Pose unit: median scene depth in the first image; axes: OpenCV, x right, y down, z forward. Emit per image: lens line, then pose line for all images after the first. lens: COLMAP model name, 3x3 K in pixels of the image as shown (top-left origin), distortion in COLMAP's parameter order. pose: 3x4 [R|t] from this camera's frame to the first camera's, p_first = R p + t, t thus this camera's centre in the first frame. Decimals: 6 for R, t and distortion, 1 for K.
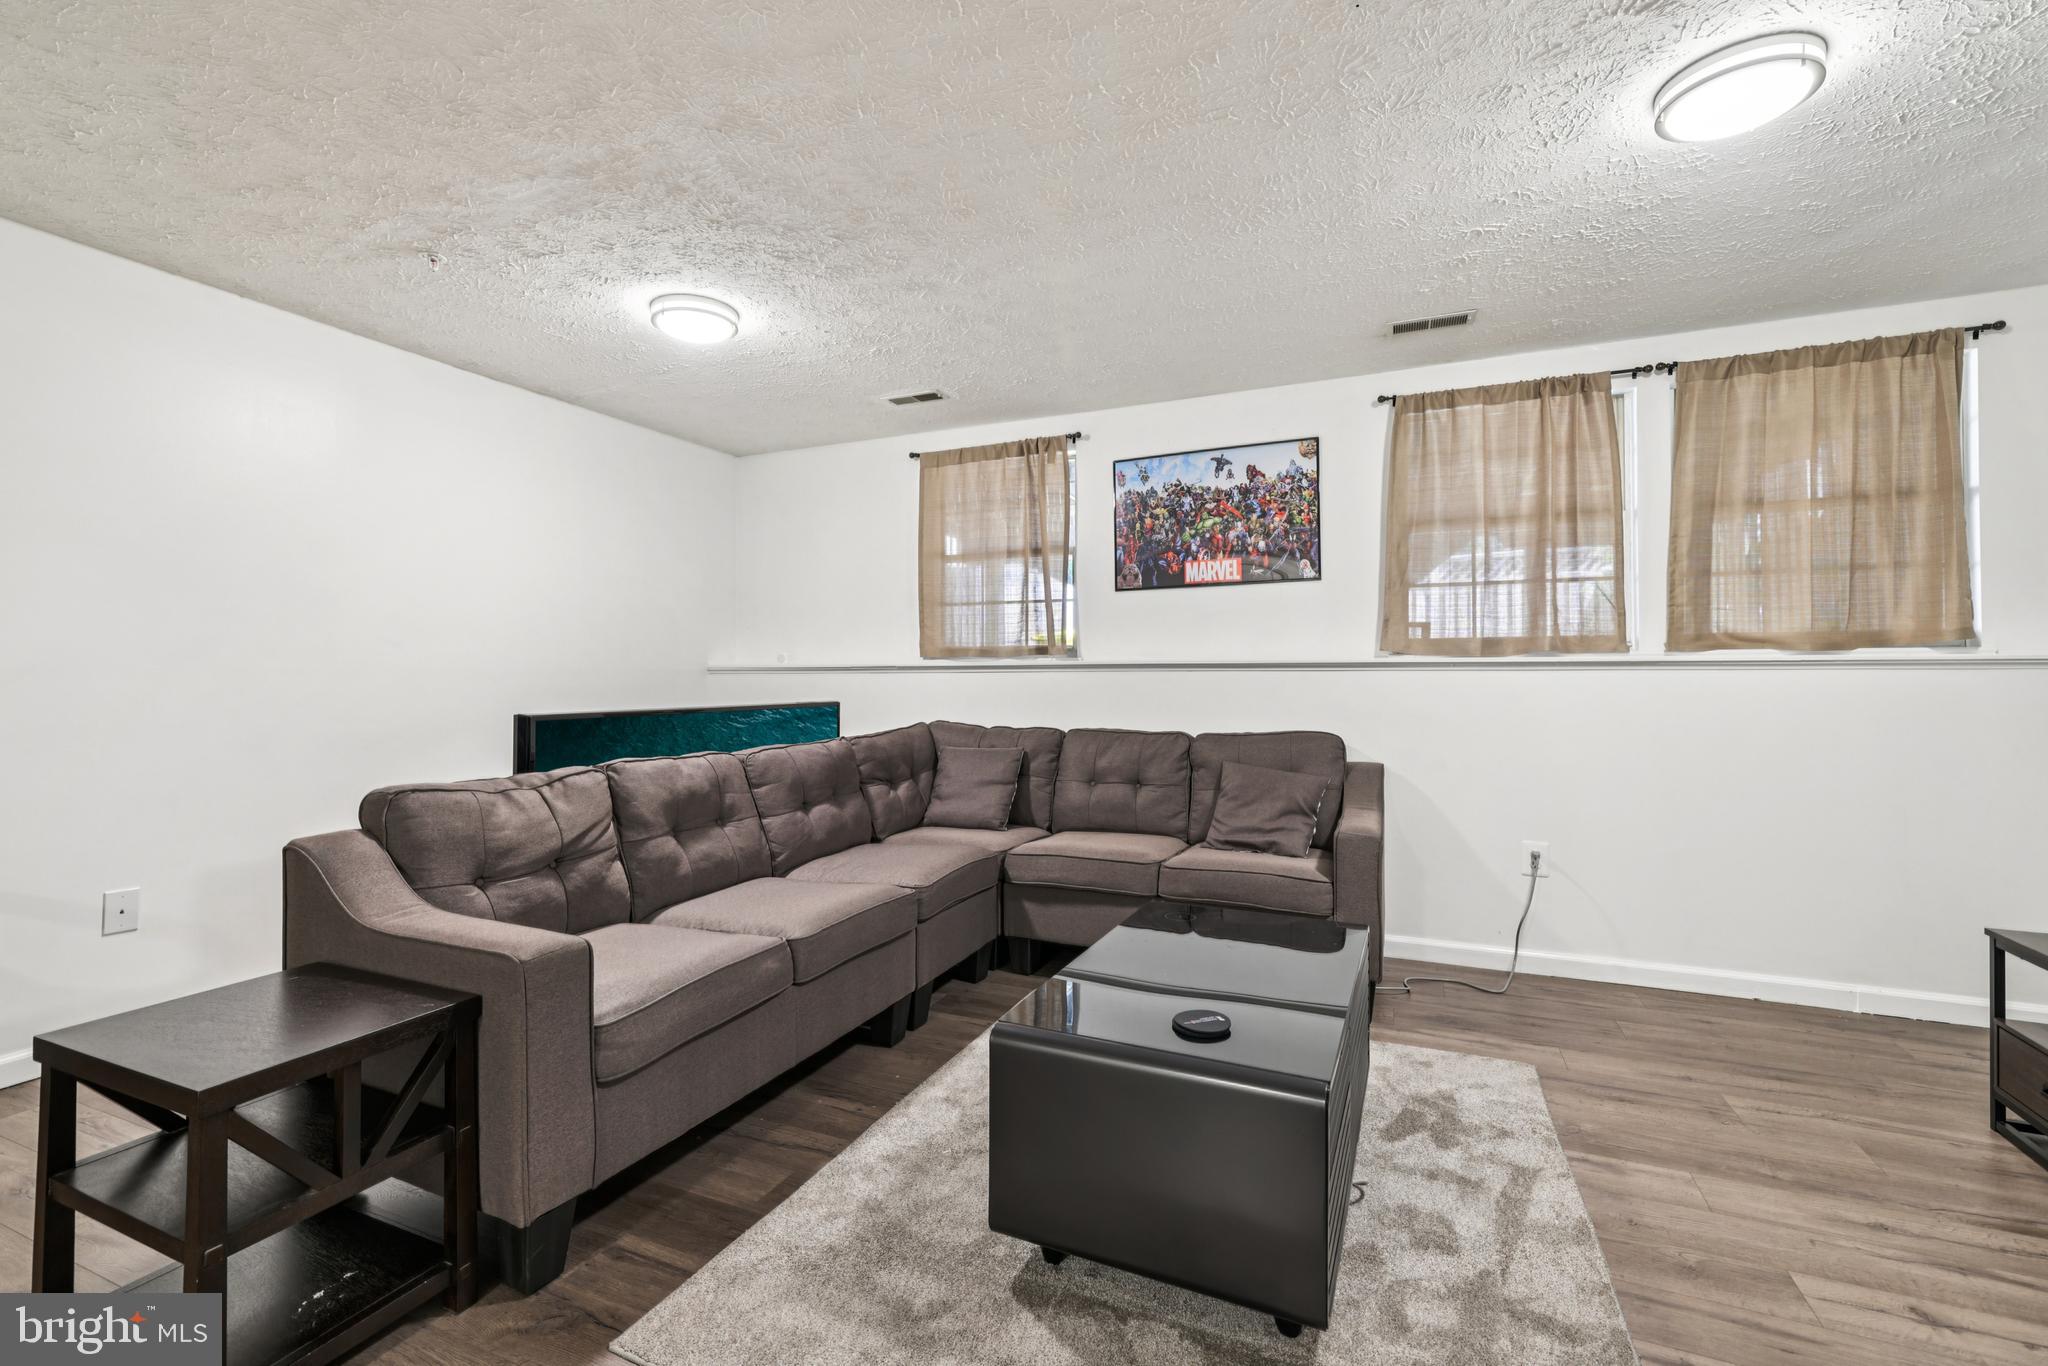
lens RADIAL K [[885.6, 0, 1019.9], [0, 885.6, 675.4], [0, 0, 1]] dist [0.002261, -0.000095]
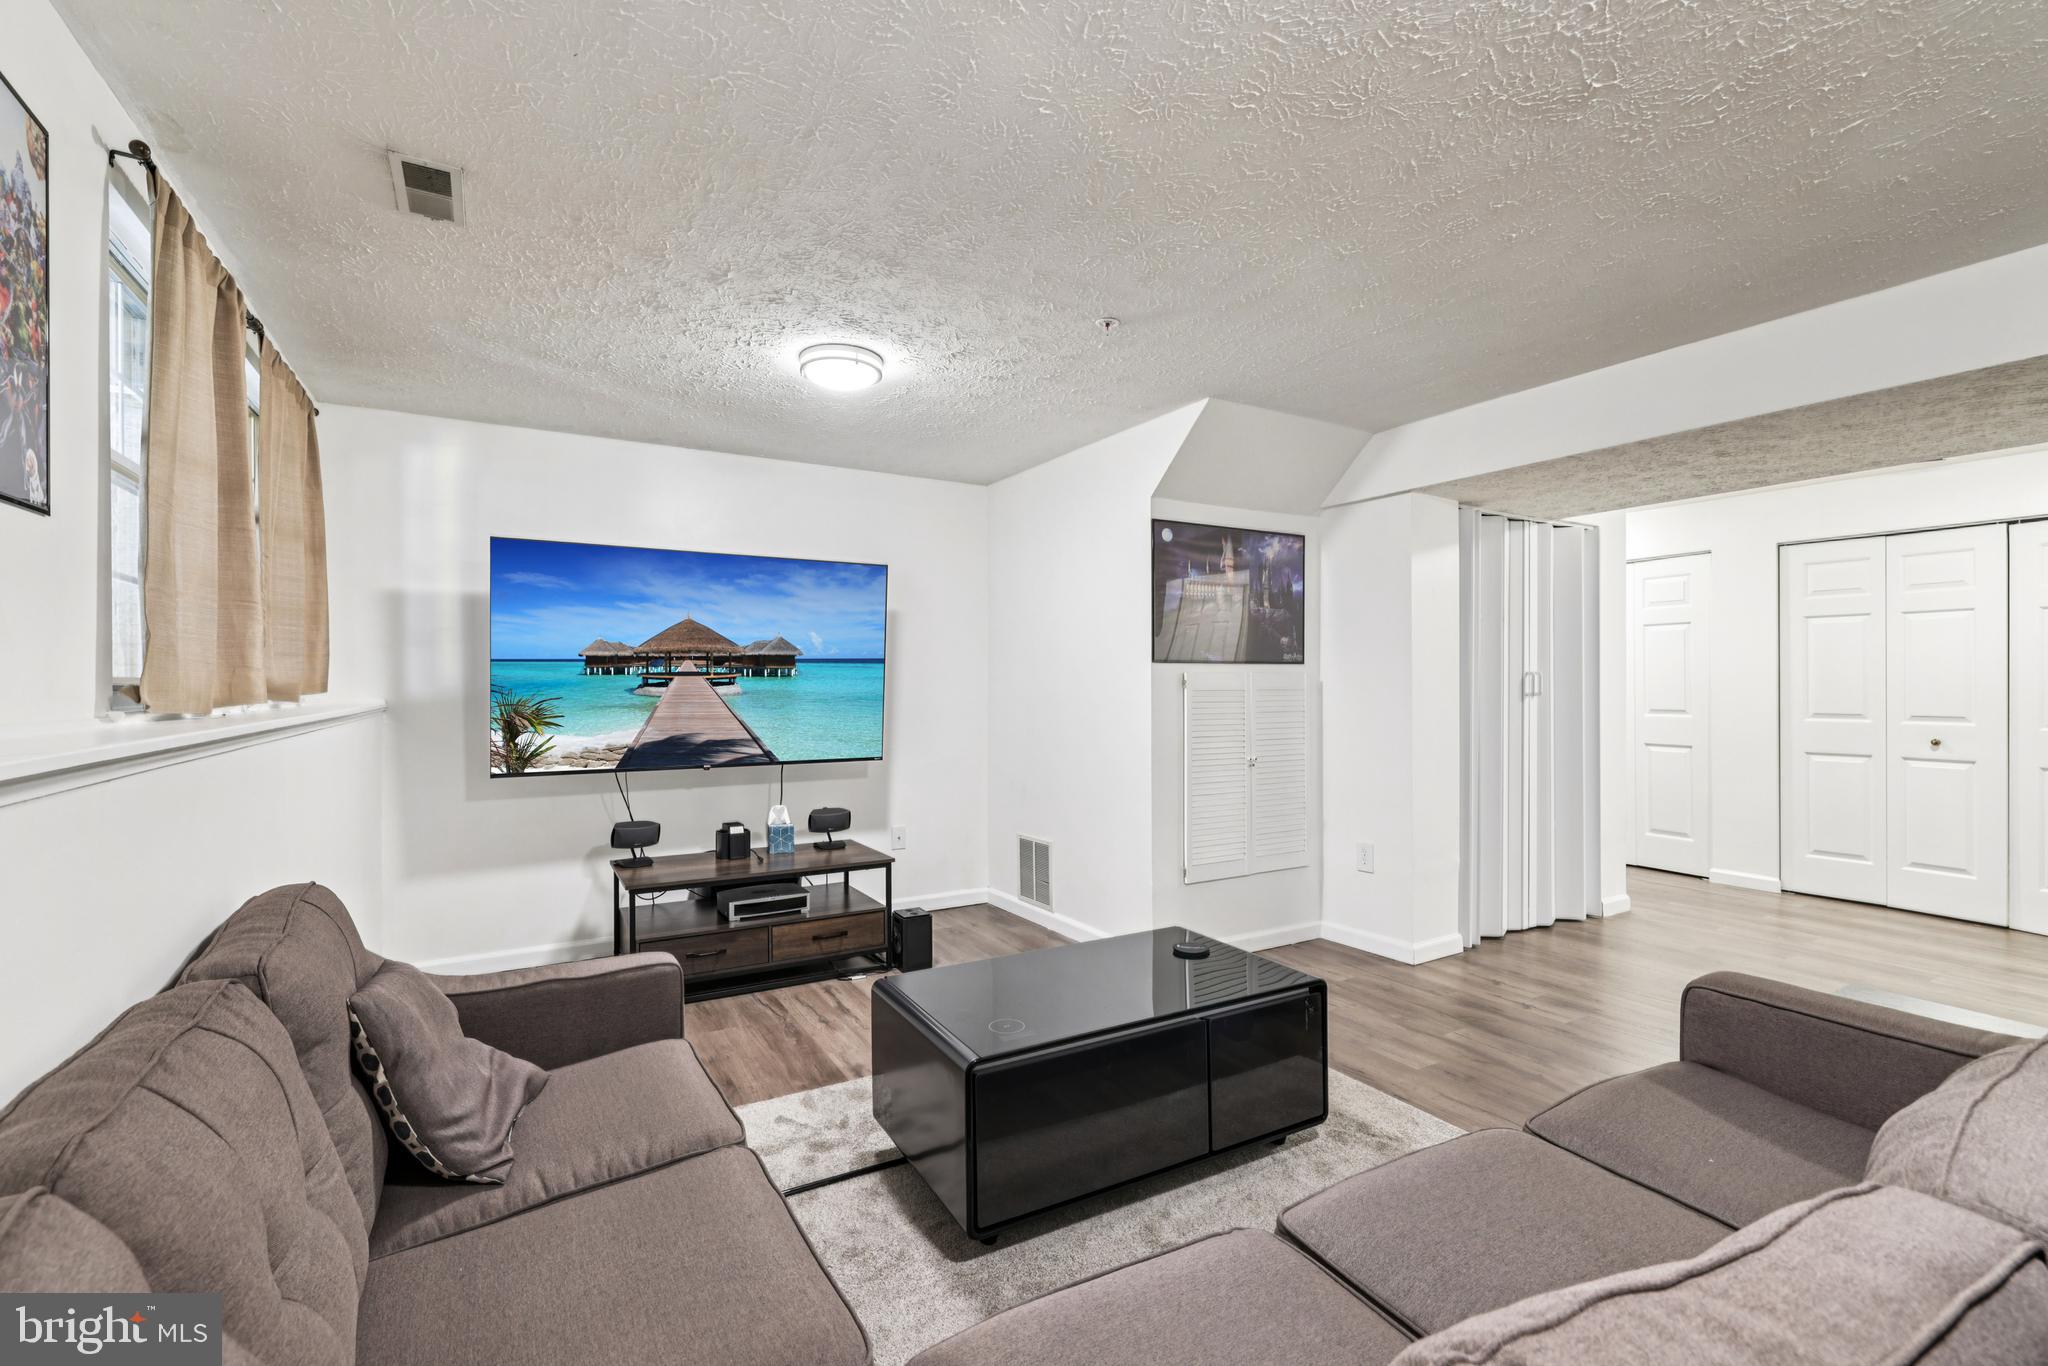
lens RADIAL K [[885.6, 0, 1023.3], [0, 885.6, 678.5], [0, 0, 1]] dist [0.002261, -0.000095]
pose [[-0.802092, 0.008086, 0.597146, -0.223443], [0.004485, 0.999962, -0.007516, -0.034385], [-0.597184, -0.003350, -0.802097, 1.084137]]
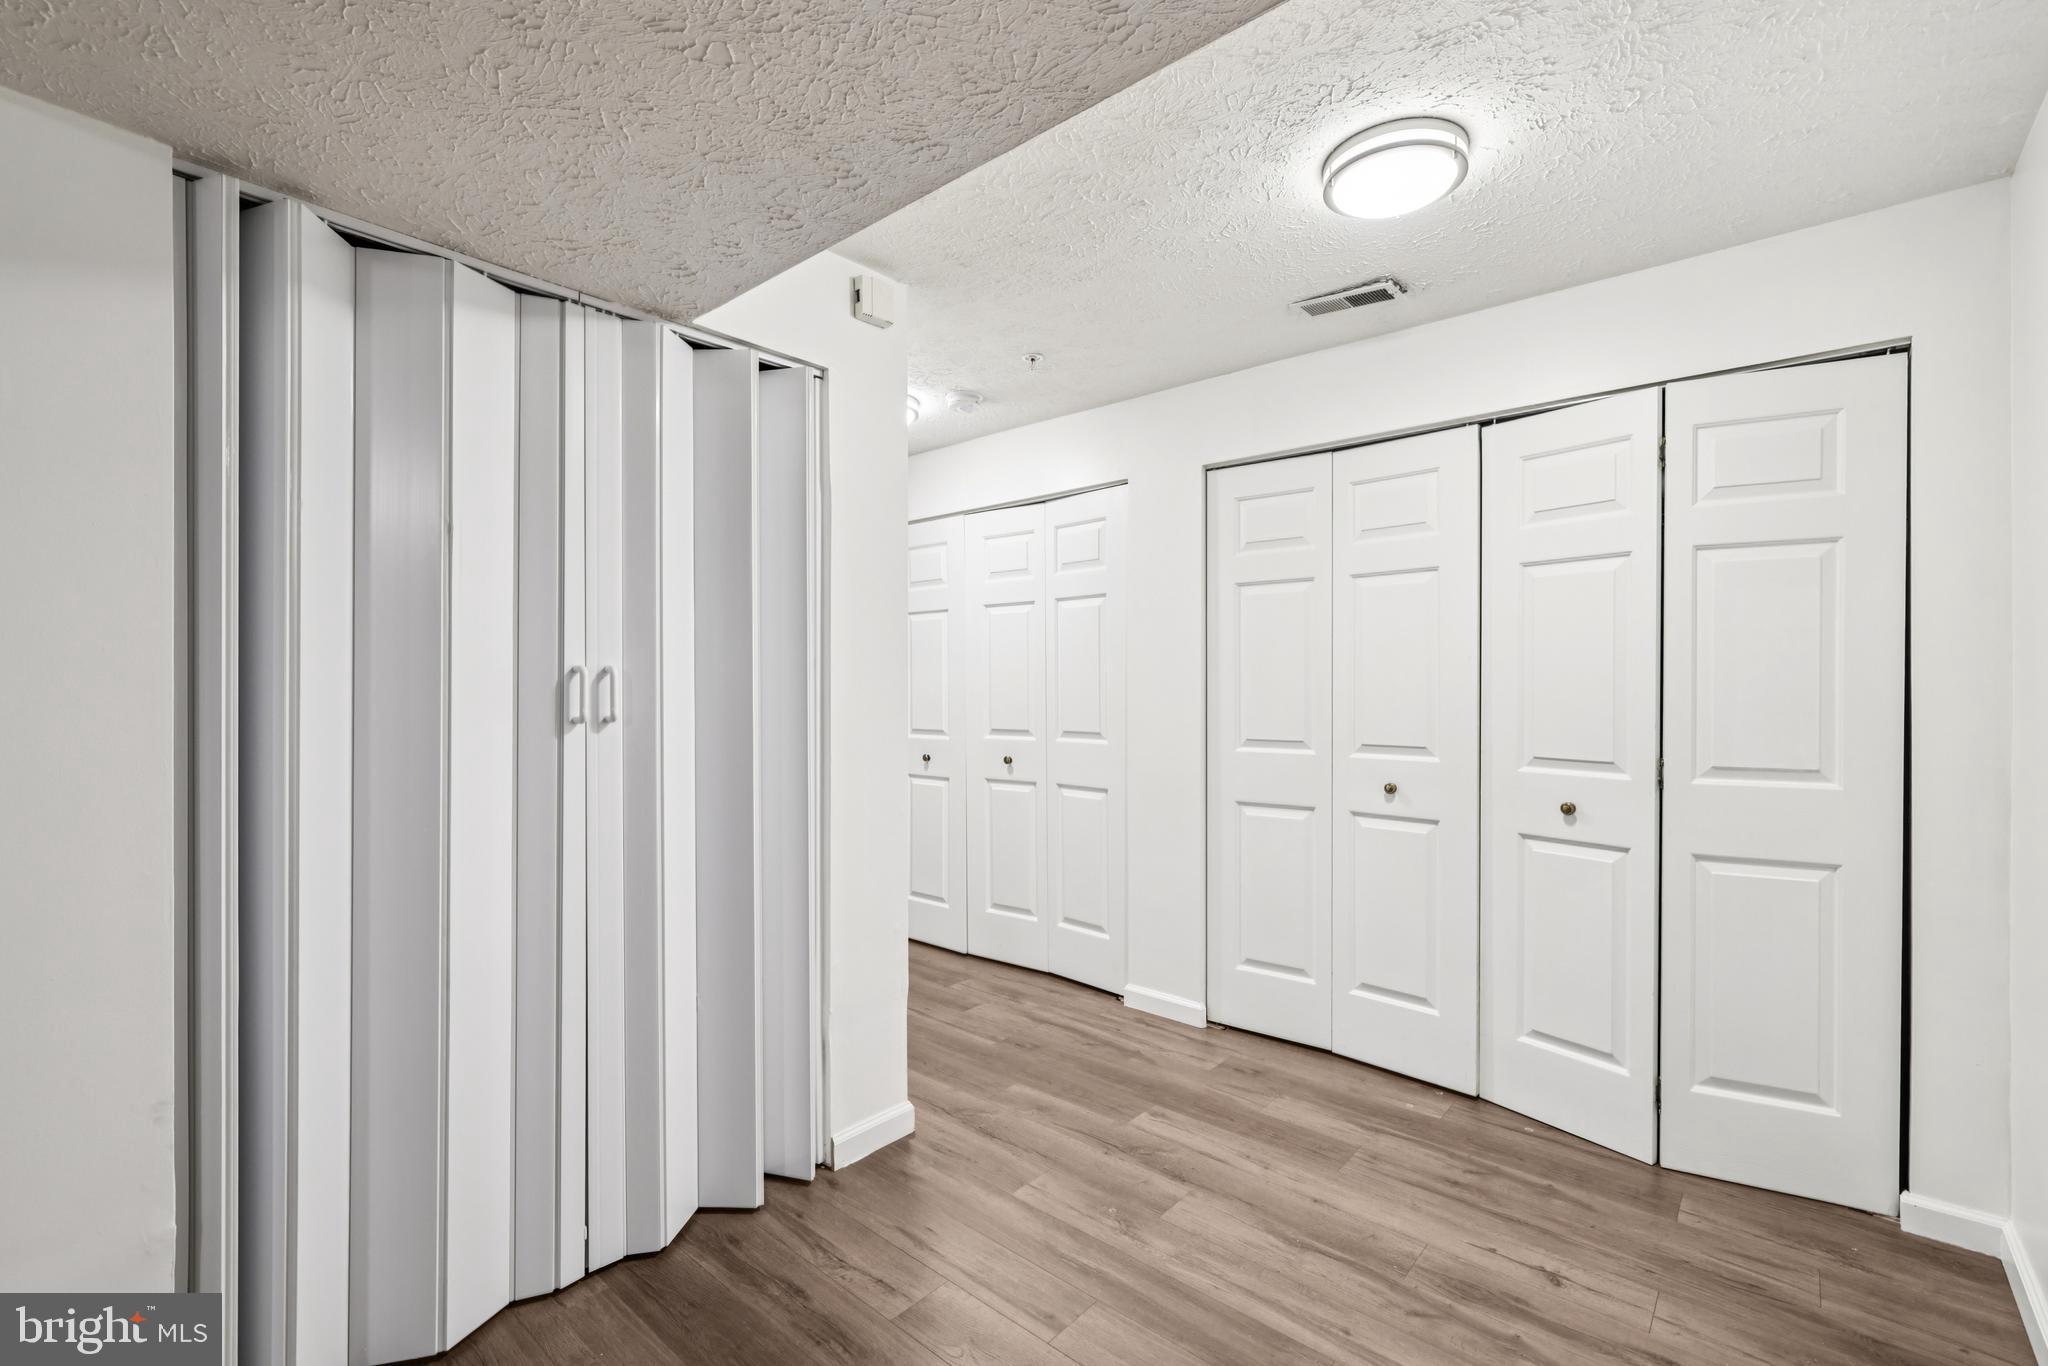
lens RADIAL K [[885.6, 0, 1021.0], [0, 885.6, 686.5], [0, 0, 1]] dist [0.002261, -0.000095]
pose [[-0.951313, 0.005570, 0.308177, -0.447194], [0.005205, 0.999984, -0.002009, -0.035530], [-0.308183, -0.000308, -0.951327, 0.101963]]
